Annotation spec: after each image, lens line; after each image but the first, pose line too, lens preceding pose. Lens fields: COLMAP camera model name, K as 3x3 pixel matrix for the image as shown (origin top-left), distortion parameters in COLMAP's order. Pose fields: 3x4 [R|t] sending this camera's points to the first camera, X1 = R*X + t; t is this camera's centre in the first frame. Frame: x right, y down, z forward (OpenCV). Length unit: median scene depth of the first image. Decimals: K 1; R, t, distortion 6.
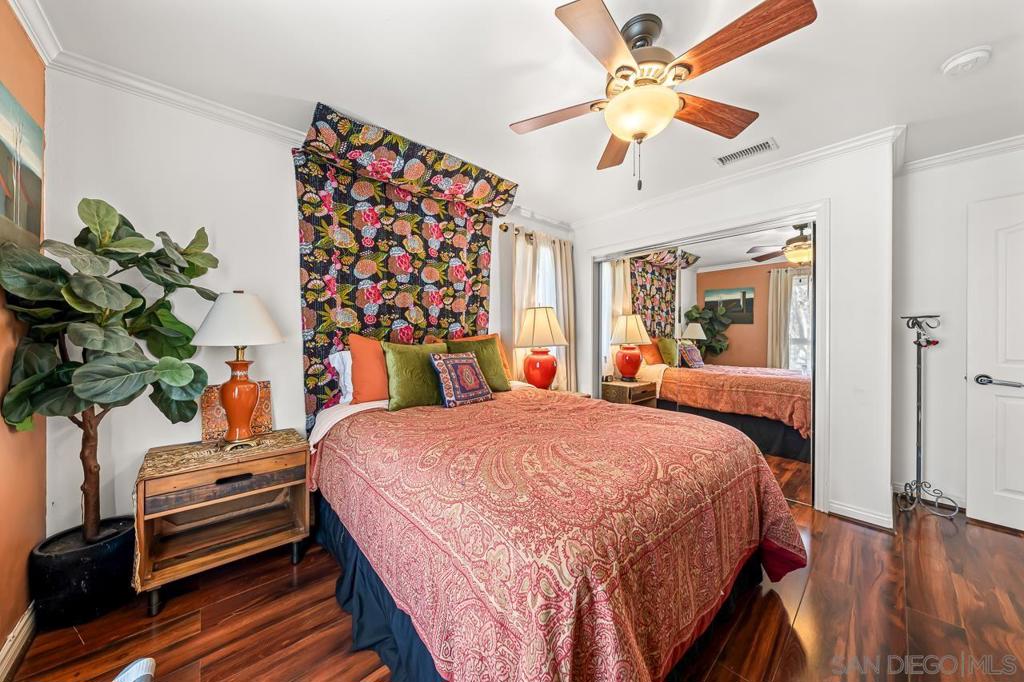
lens RADIAL K [[347.9, 0, 518.0], [0, 347.9, 341.2], [0, 0, 1]] dist [-0.000368, 0.000189]
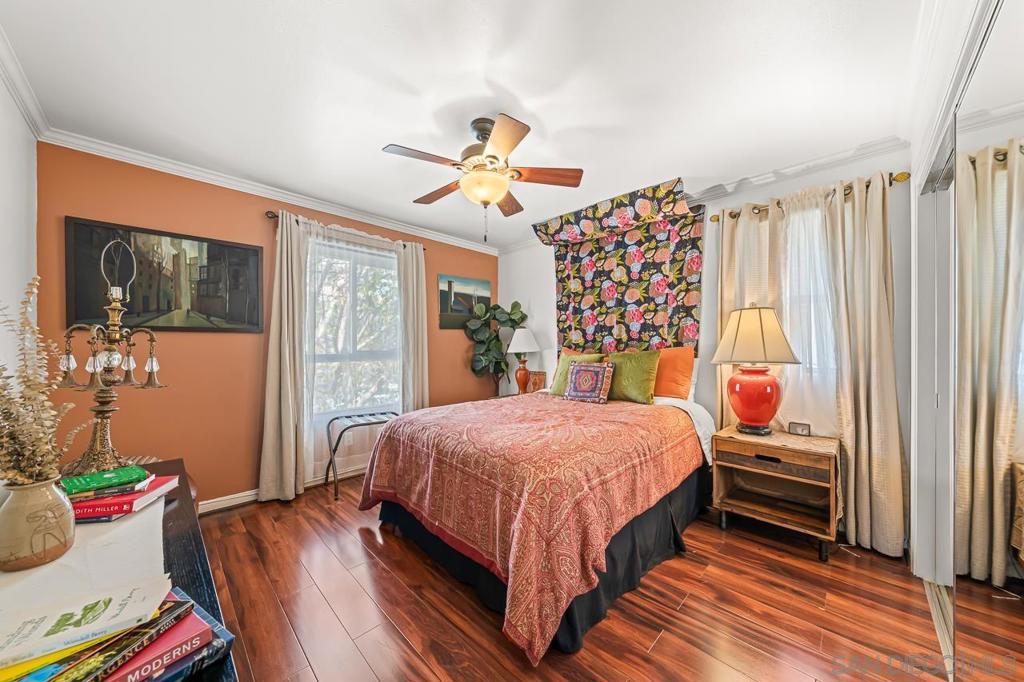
lens RADIAL K [[347.9, 0, 518.0], [0, 347.9, 341.2], [0, 0, 1]] dist [-0.000368, 0.000189]
pose [[0.057896, -0.017821, -0.998164, 0.920612], [-0.010911, 0.999770, -0.018483, -0.014463], [0.998263, 0.011961, 0.057689, 0.586465]]
